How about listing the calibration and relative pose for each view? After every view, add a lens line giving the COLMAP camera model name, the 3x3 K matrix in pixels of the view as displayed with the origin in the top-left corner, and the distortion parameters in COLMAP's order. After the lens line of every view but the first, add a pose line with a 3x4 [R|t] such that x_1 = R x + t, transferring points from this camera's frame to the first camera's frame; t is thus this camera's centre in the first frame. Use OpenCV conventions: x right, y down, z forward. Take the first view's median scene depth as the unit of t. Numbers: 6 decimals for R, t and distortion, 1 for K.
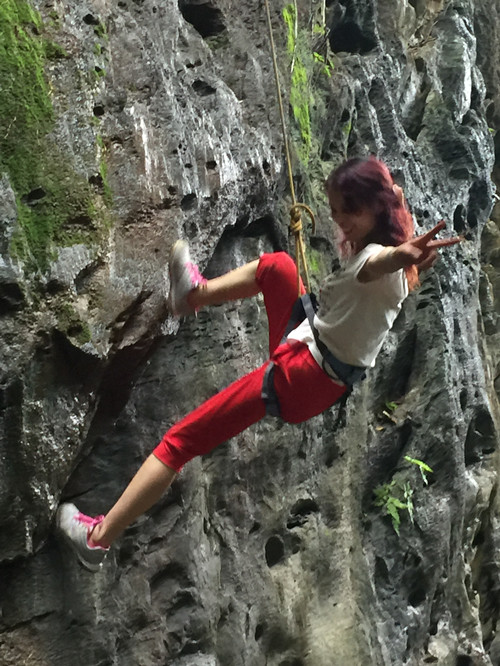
lens RADIAL K [[1396.5, 0, 251.0], [0, 1396.5, 332.9], [0, 0, 1]] dist [0.113659, 0.000000]
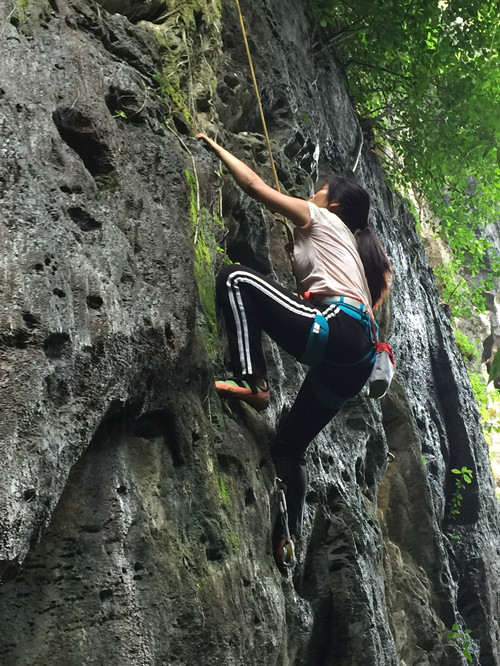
lens RADIAL K [[1108.3, 0, 246.2], [0, 1108.3, 331.8], [0, 0, 1]] dist [0.034271, 0.000000]
pose [[0.989887, 0.046059, 0.134171, -0.025128], [-0.009091, 0.964475, -0.264016, 0.023590], [-0.141565, 0.260127, 0.955141, 0.469459]]
